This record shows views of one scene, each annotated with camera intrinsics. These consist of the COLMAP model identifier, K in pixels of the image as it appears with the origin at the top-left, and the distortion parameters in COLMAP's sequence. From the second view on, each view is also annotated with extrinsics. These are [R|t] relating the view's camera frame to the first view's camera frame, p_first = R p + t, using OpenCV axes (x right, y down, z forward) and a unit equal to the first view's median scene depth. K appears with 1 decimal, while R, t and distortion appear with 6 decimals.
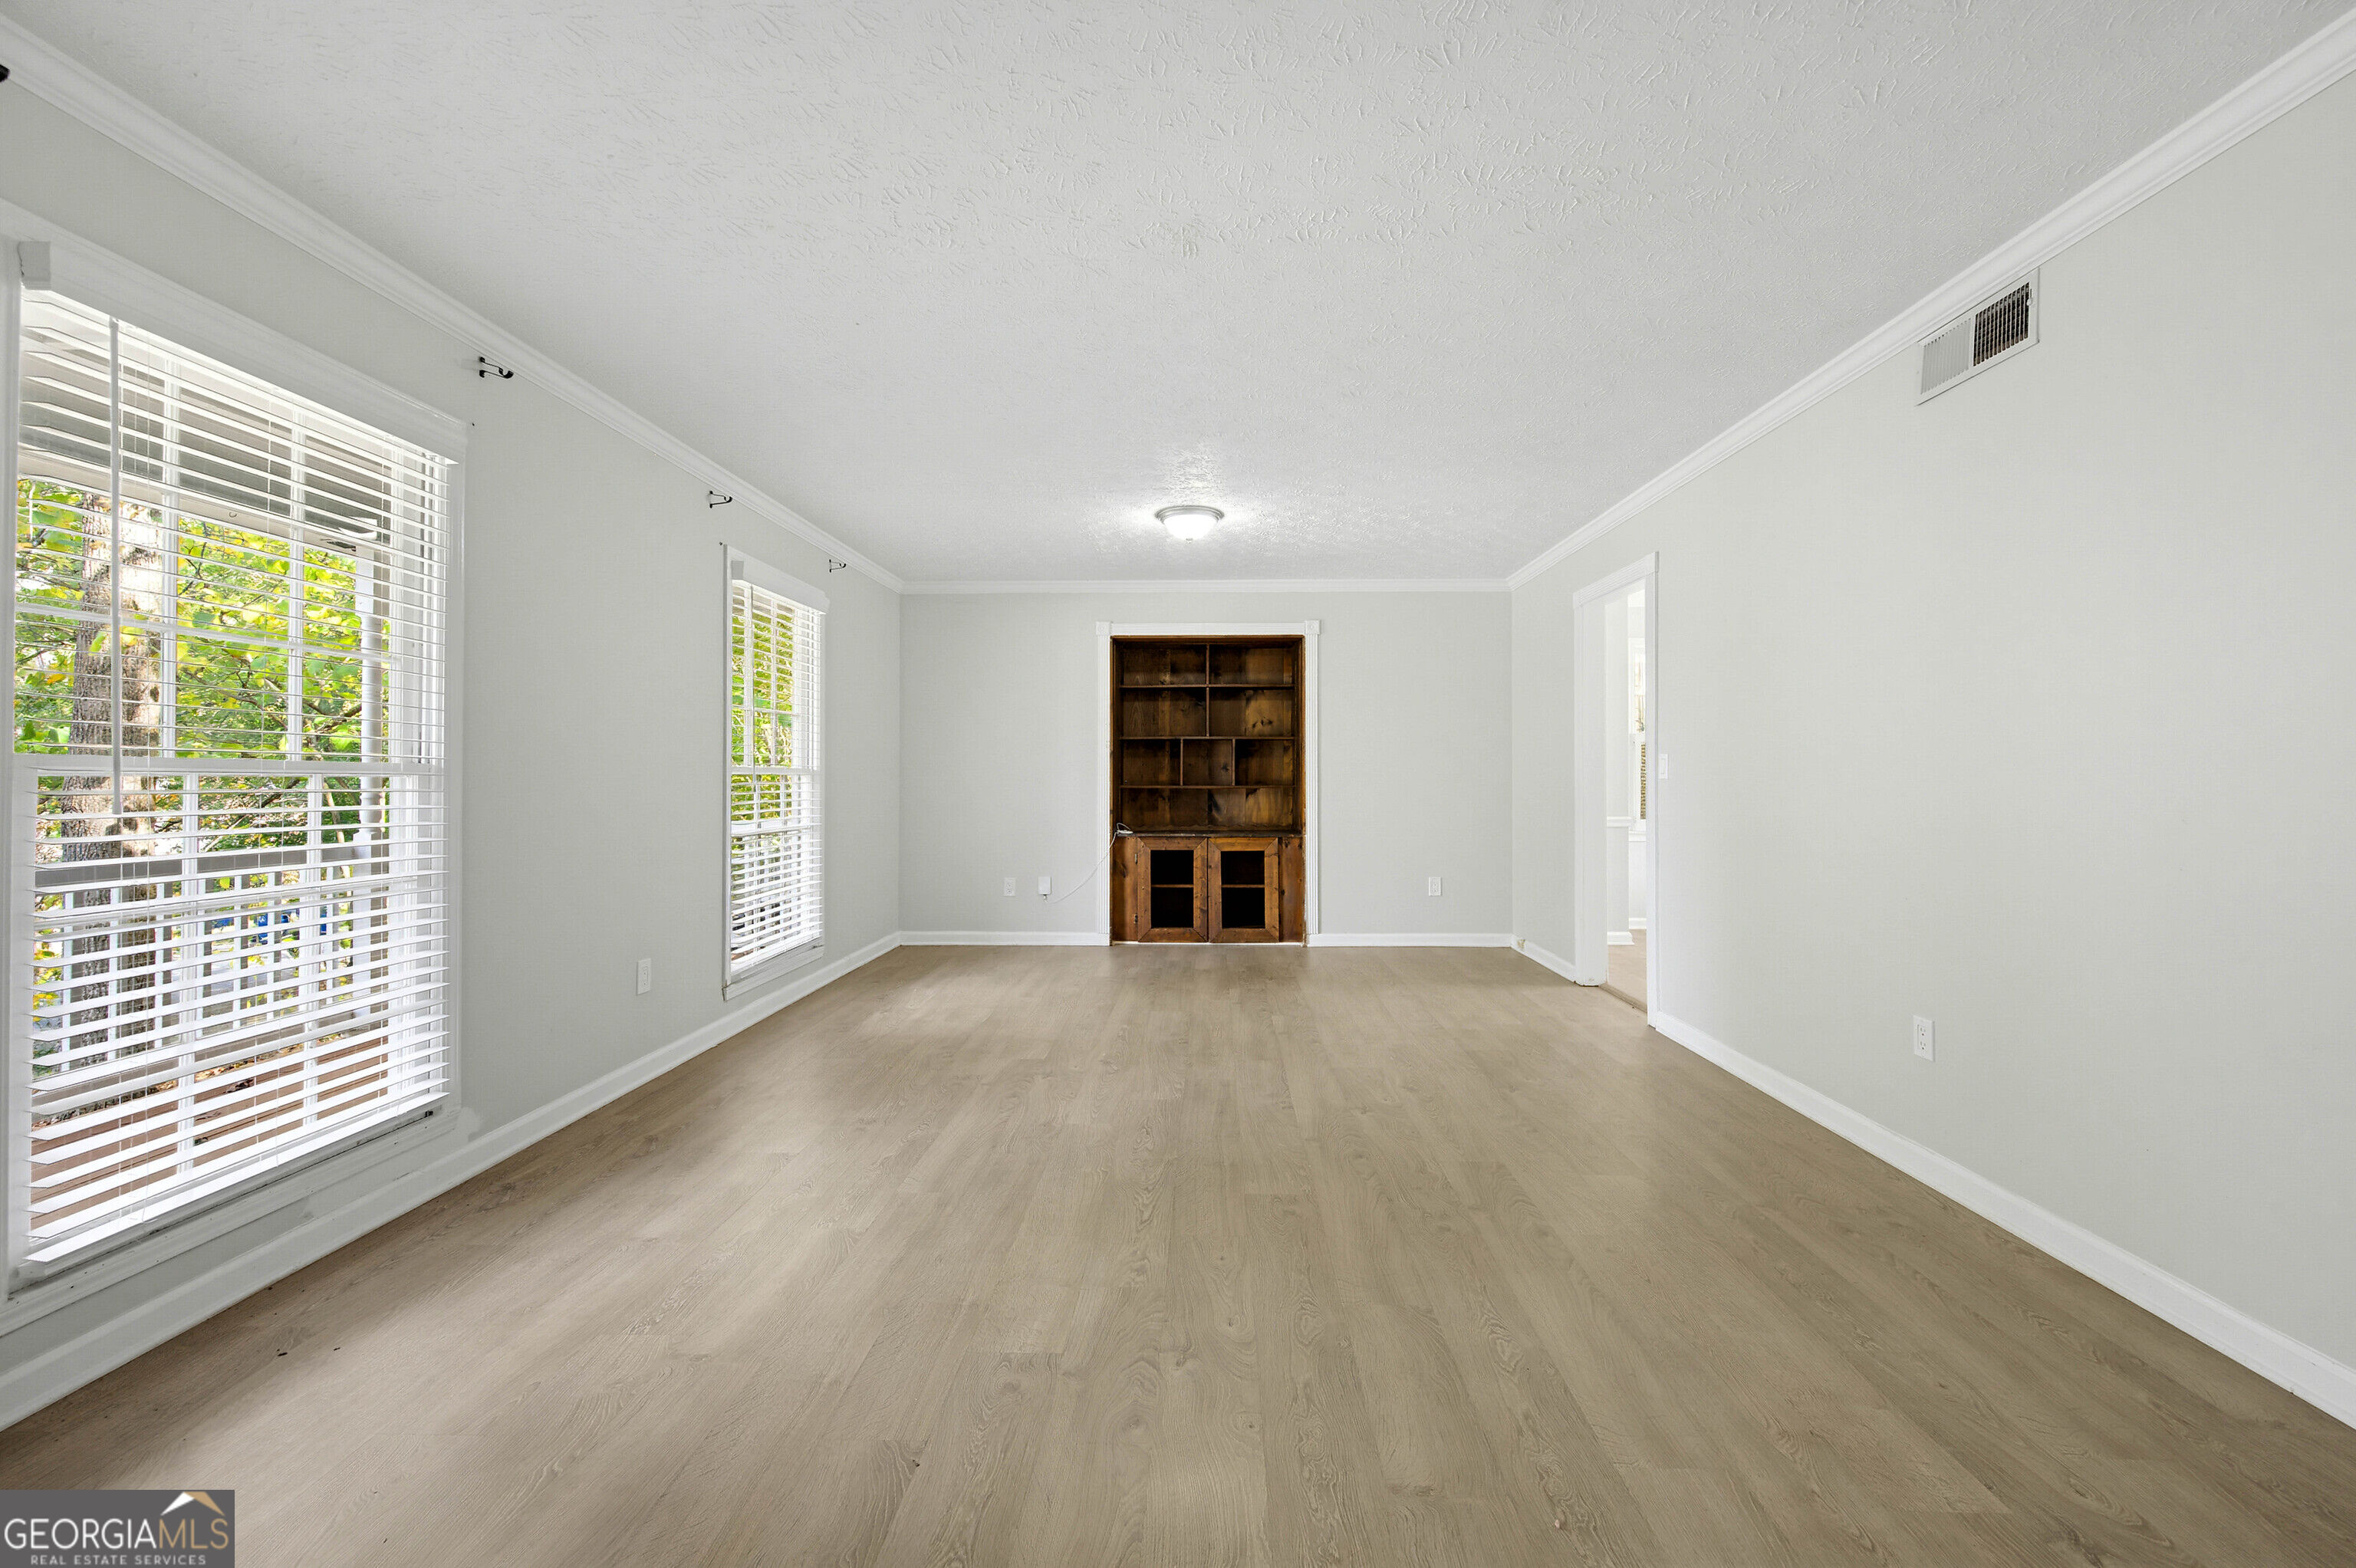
lens RADIAL K [[927.5, 0, 1178.2], [0, 927.5, 790.3], [0, 0, 1]] dist [0.003976, -0.001859]
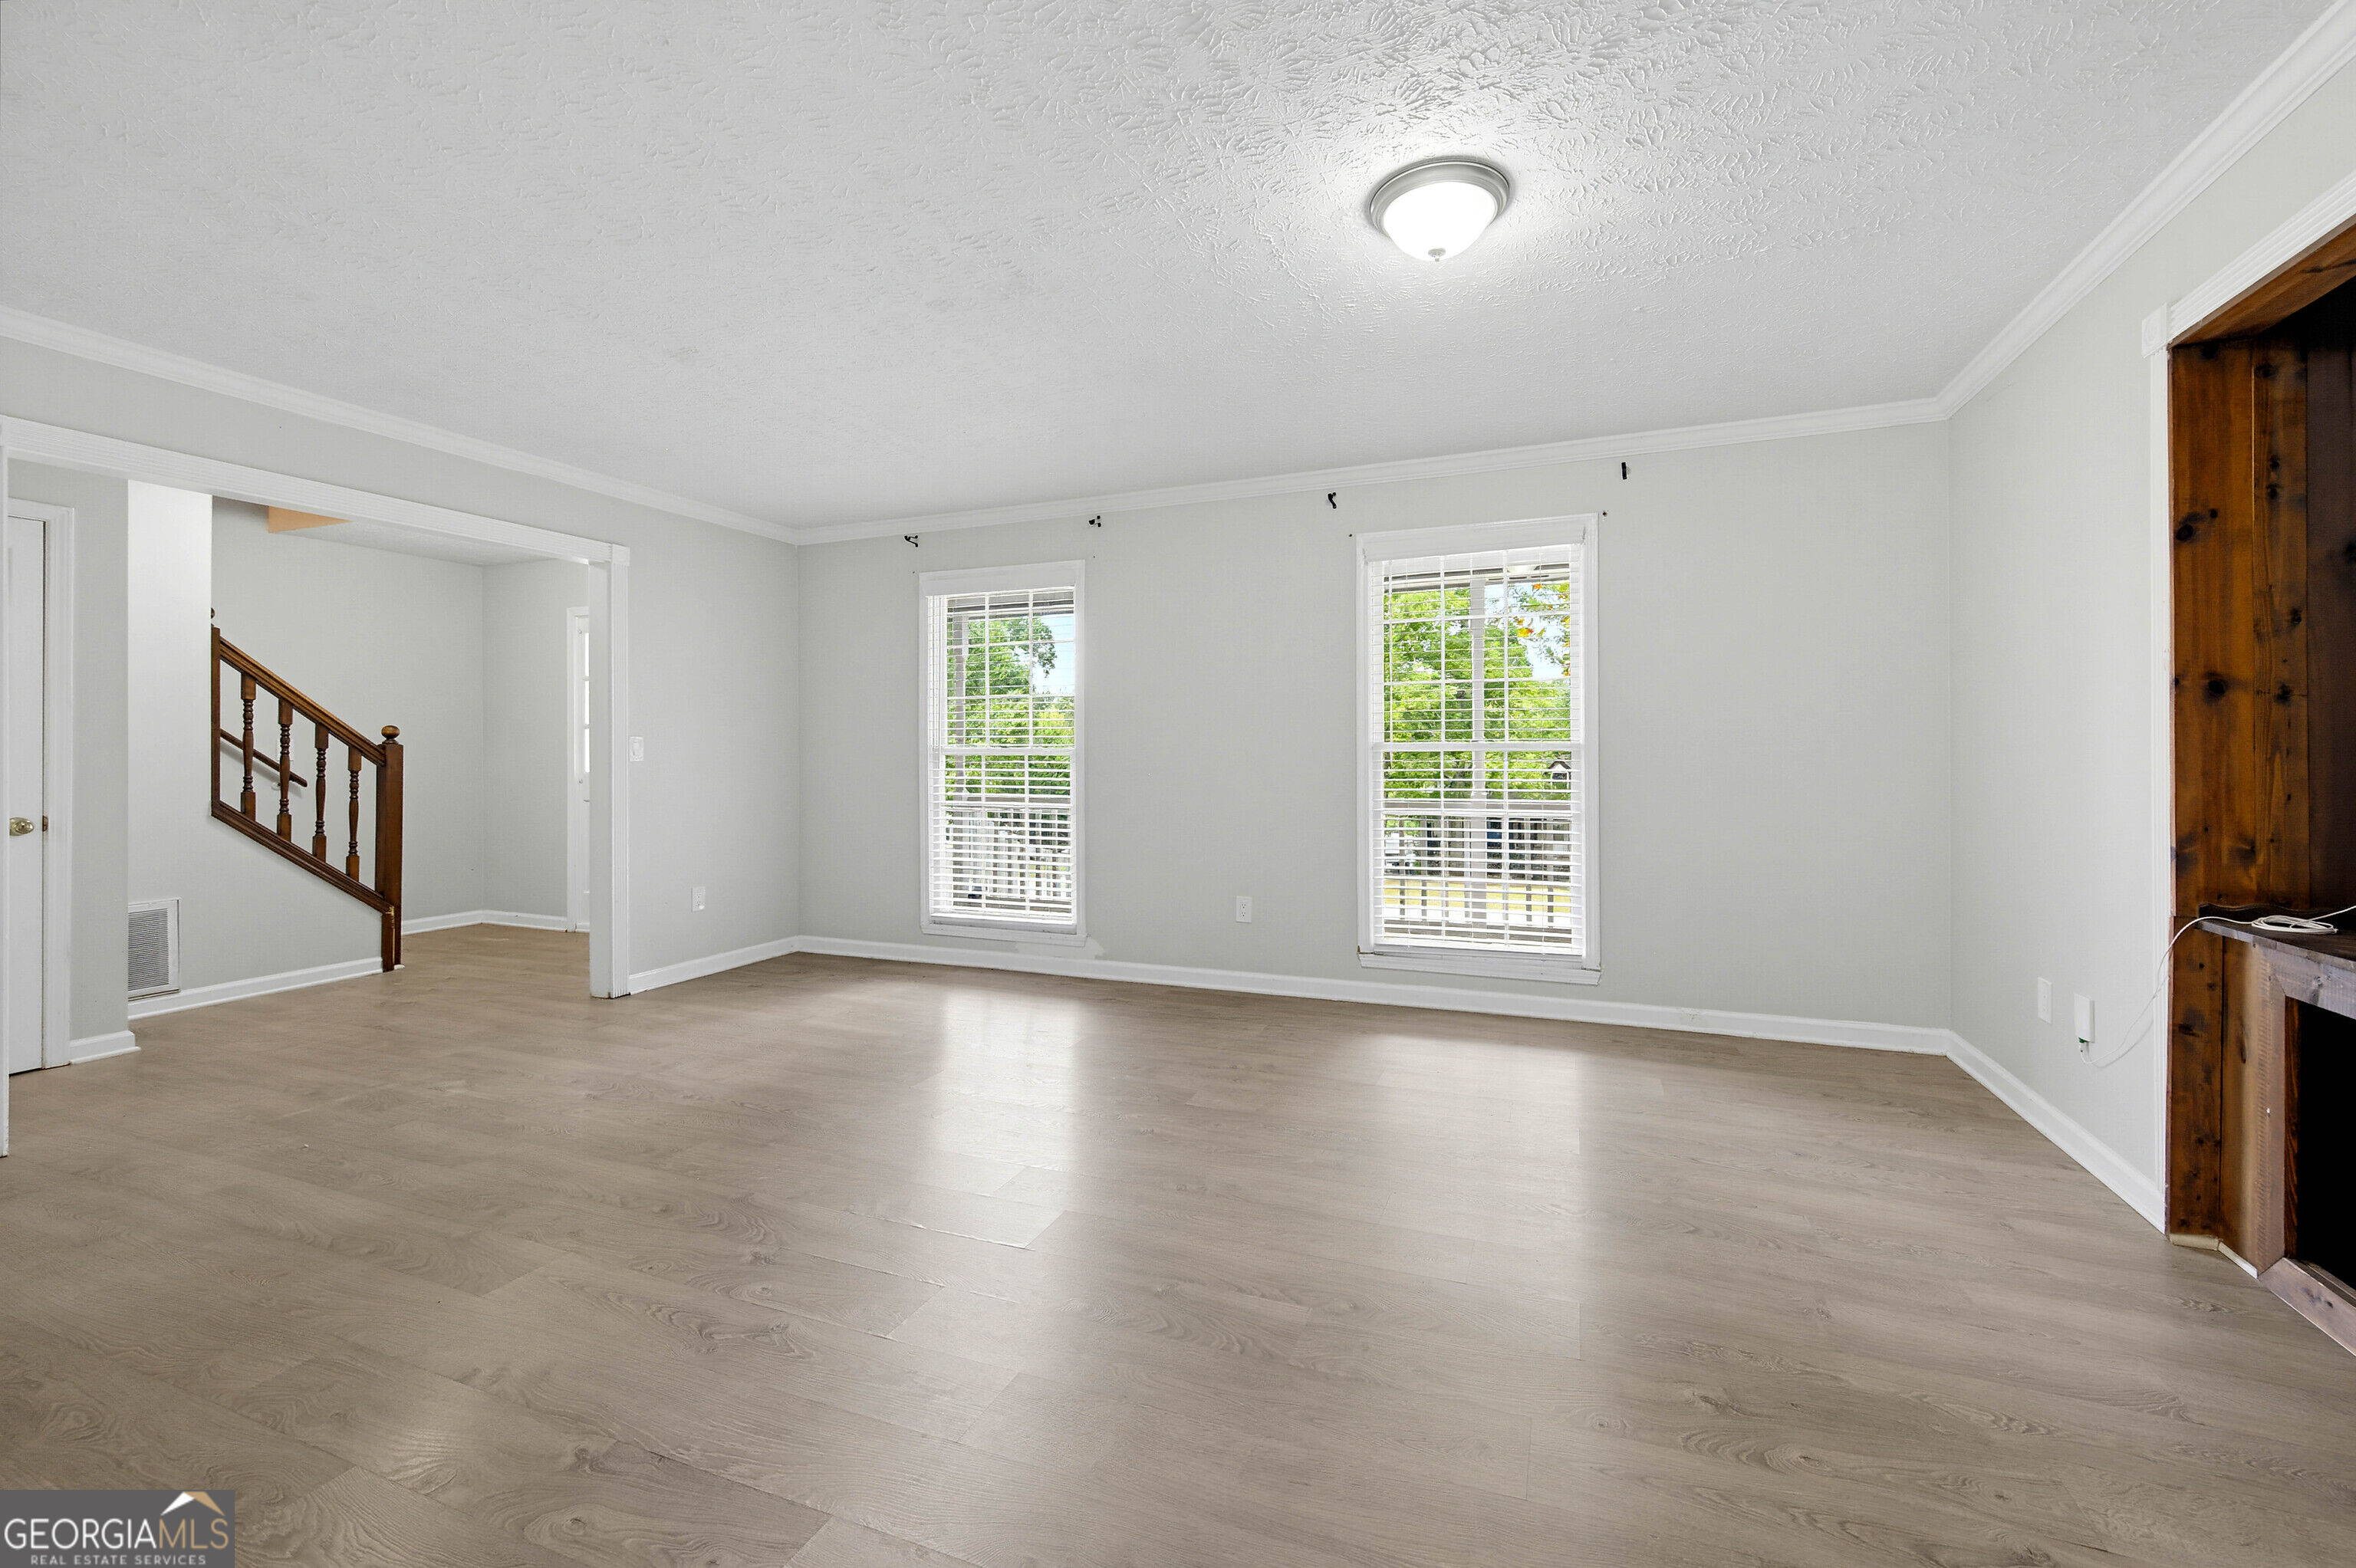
lens RADIAL K [[927.5, 0, 1206.8], [0, 927.5, 754.9], [0, 0, 1]] dist [0.003976, -0.001859]
pose [[-0.321163, 0.005360, -0.947009, 0.373162], [-0.006649, 0.999947, 0.007914, -0.013130], [0.947000, 0.008838, -0.321111, 0.773867]]
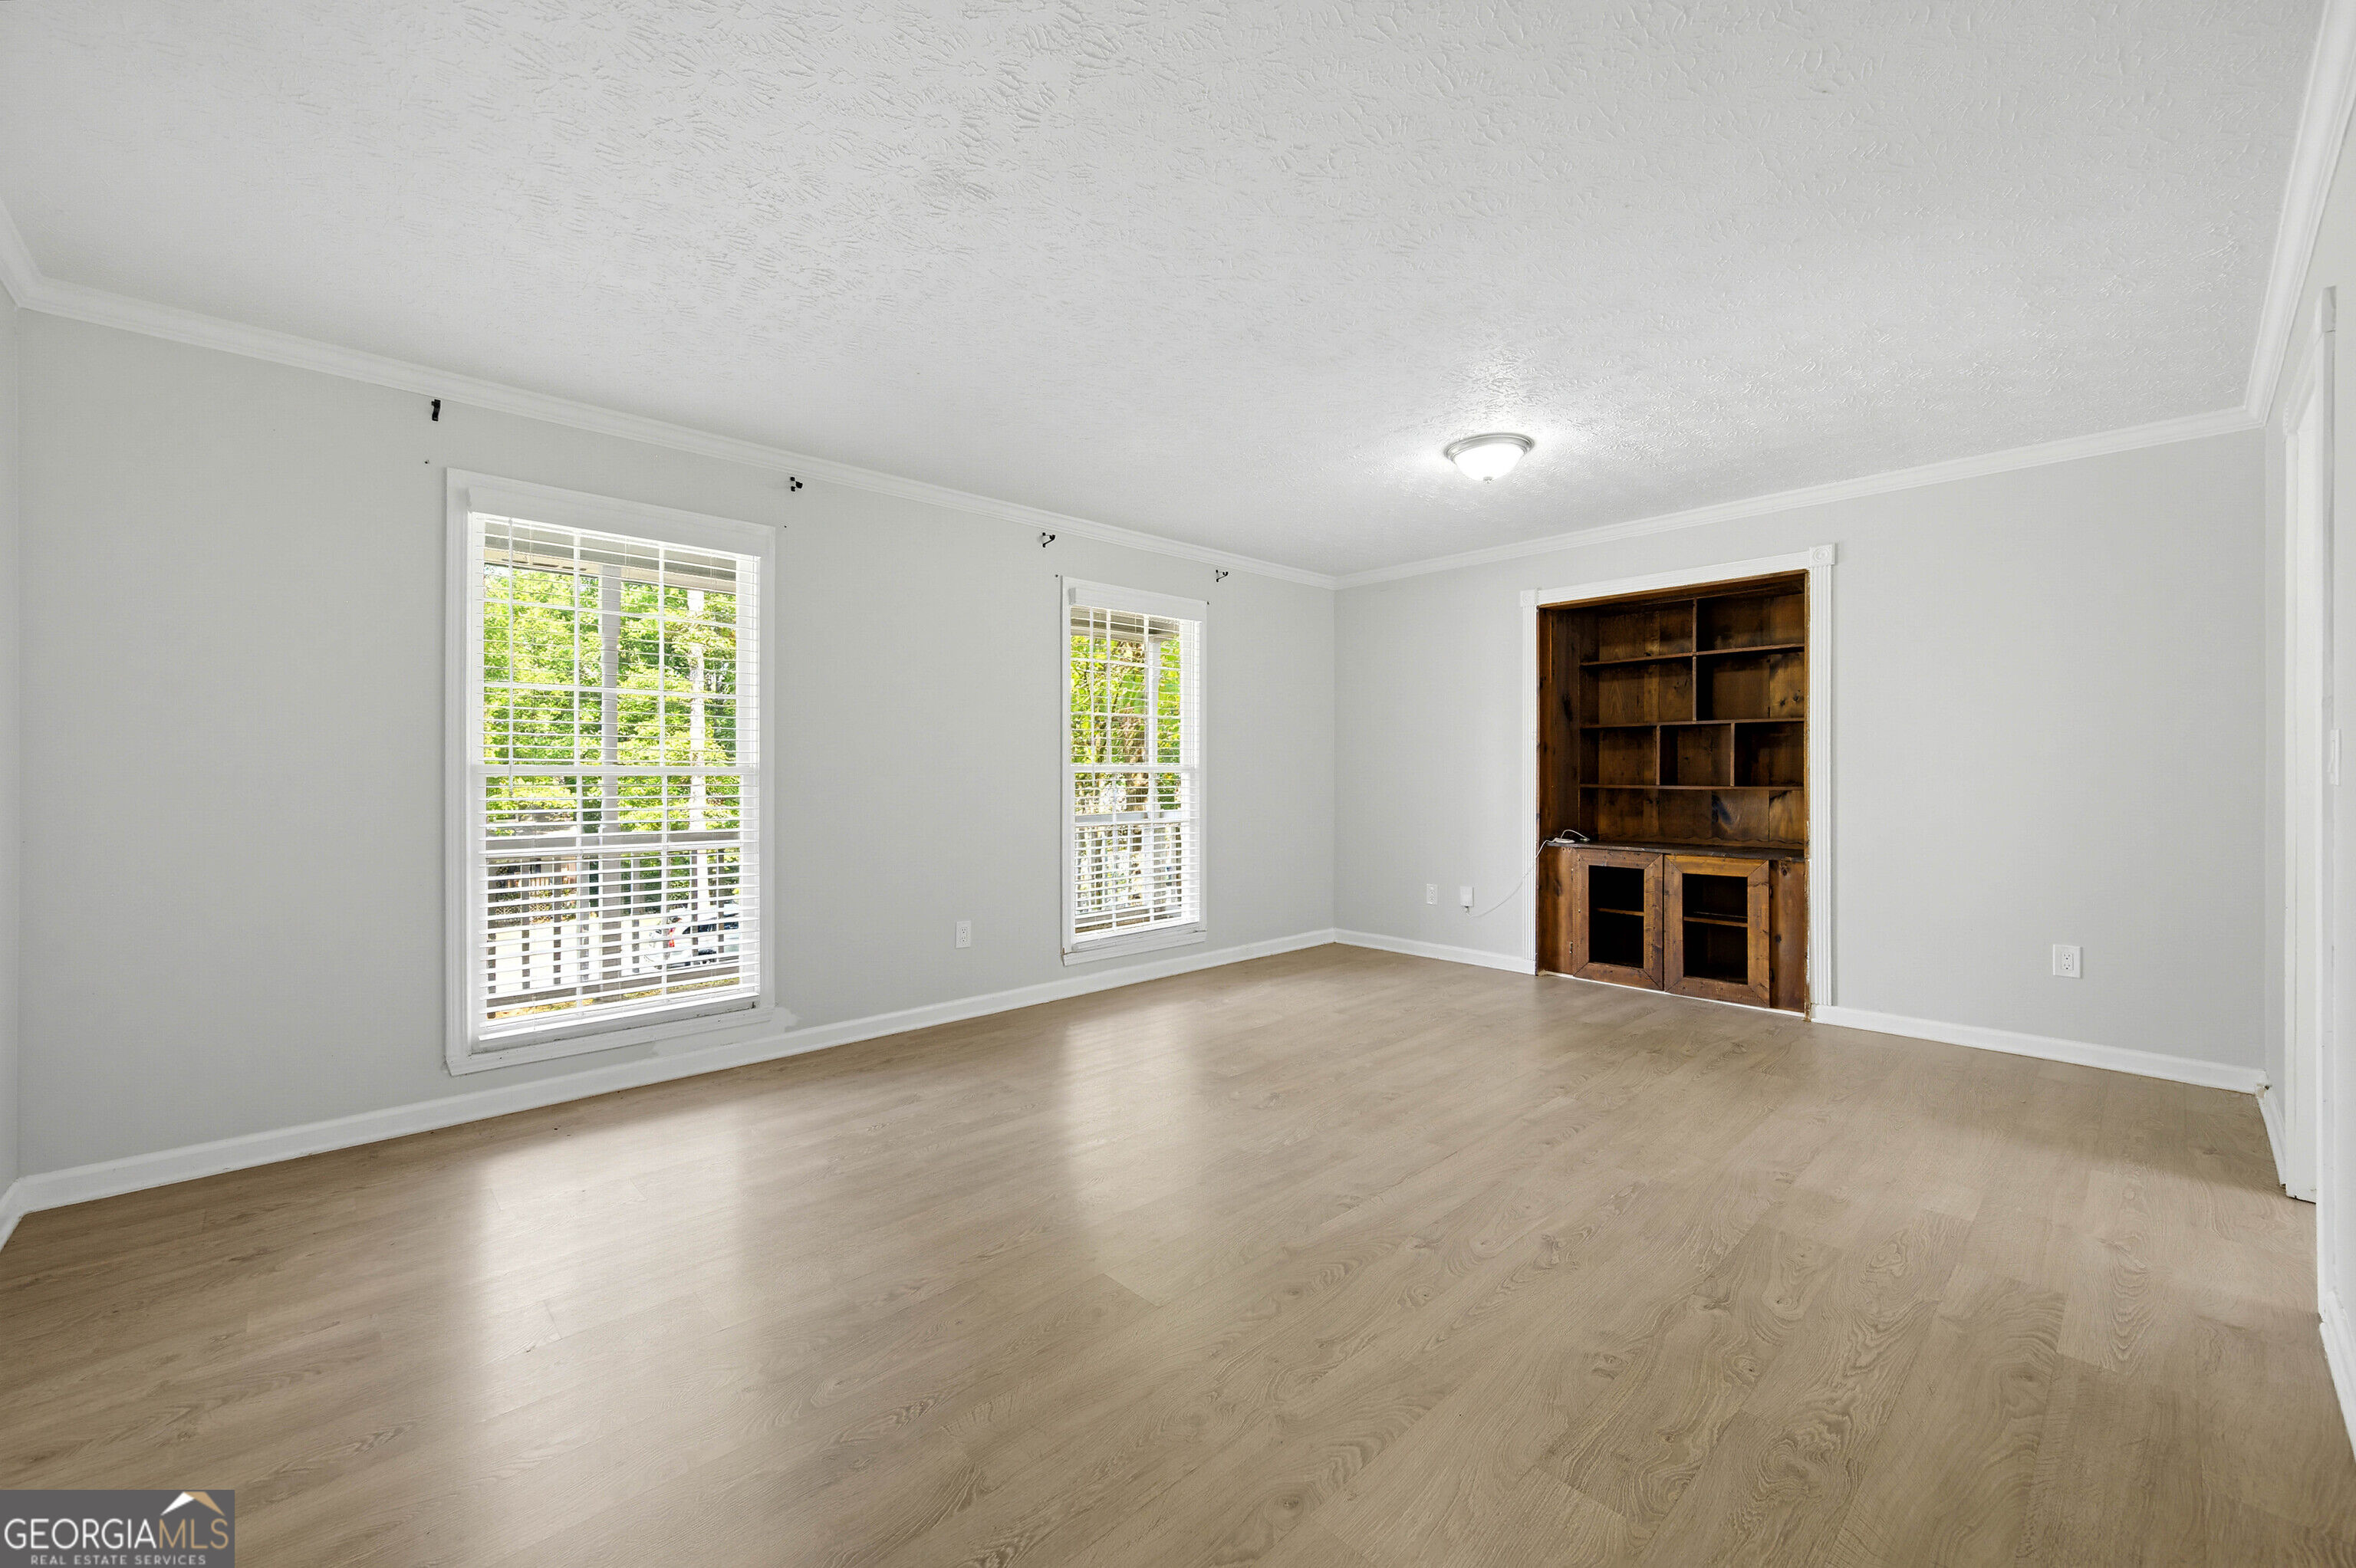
lens RADIAL K [[927.5, 0, 1186.0], [0, 927.5, 768.7], [0, 0, 1]] dist [0.003976, -0.001859]
pose [[0.712121, -0.000608, -0.702057, 0.291585], [-0.010609, 0.999876, -0.011627, -0.005923], [0.701977, 0.015728, 0.712026, 0.180867]]
